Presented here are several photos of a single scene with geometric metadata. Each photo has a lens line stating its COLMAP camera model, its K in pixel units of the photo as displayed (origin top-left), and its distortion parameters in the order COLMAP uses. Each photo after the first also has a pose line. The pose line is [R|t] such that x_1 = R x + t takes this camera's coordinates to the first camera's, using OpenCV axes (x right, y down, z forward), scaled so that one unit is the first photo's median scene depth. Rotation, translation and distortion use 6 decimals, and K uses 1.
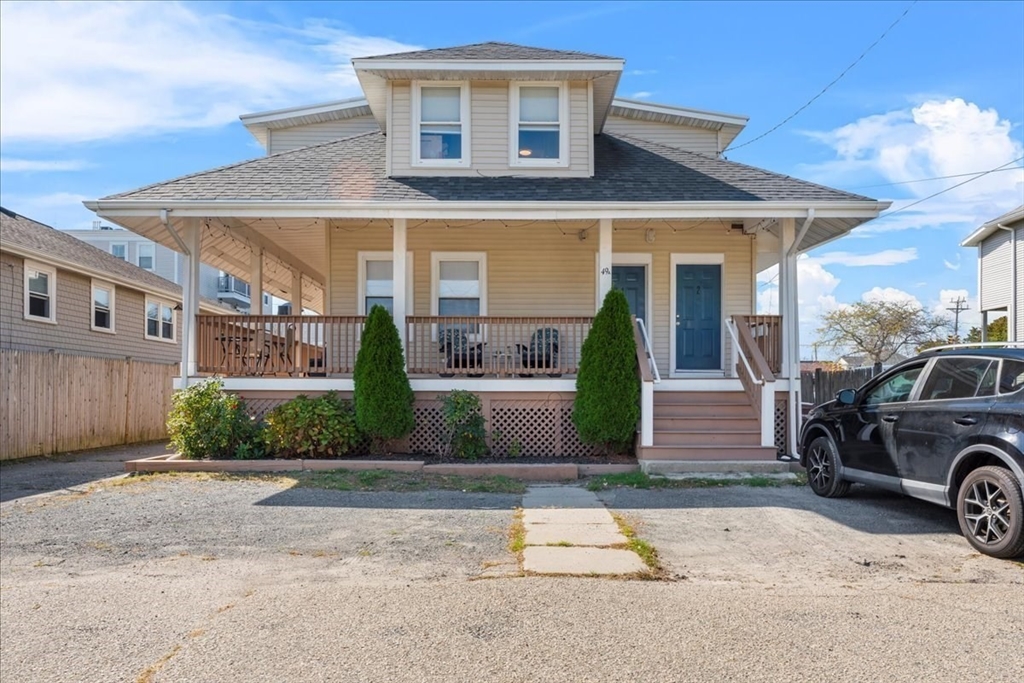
lens RADIAL K [[689.4, 0, 506.3], [0, 689.4, 388.9], [0, 0, 1]] dist [-0.006563, -0.001403]
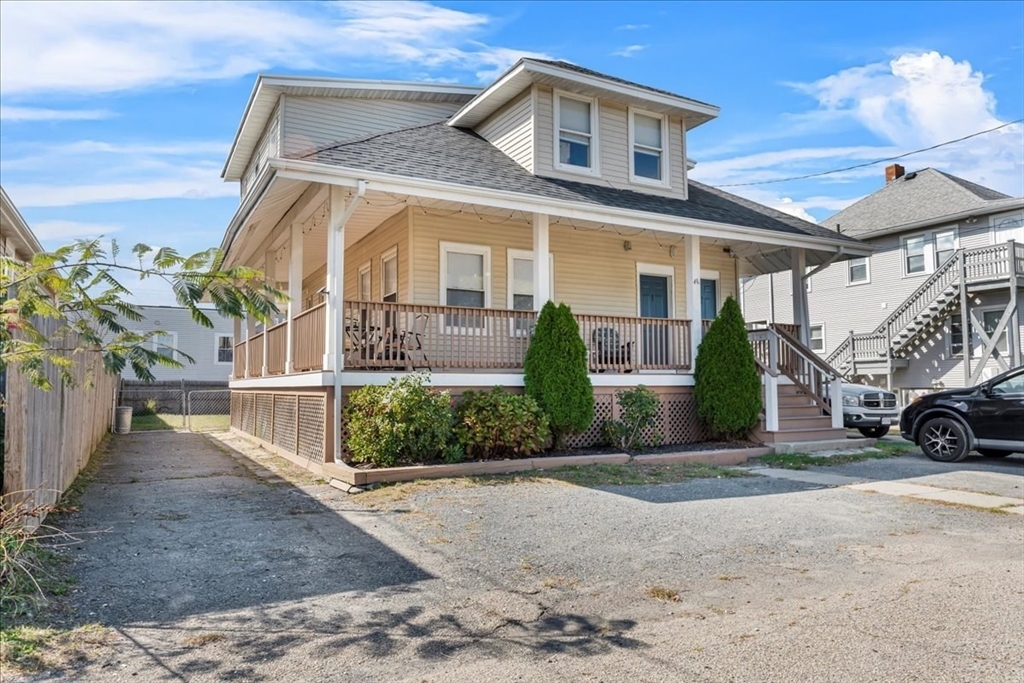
lens RADIAL K [[689.4, 0, 510.5], [0, 689.4, 341.2], [0, 0, 1]] dist [-0.006563, -0.001403]
pose [[0.883719, 0.026081, 0.467290, -0.670714], [0.000993, 0.998339, -0.057599, -0.004653], [-0.468016, 0.051365, 0.882226, 0.127884]]
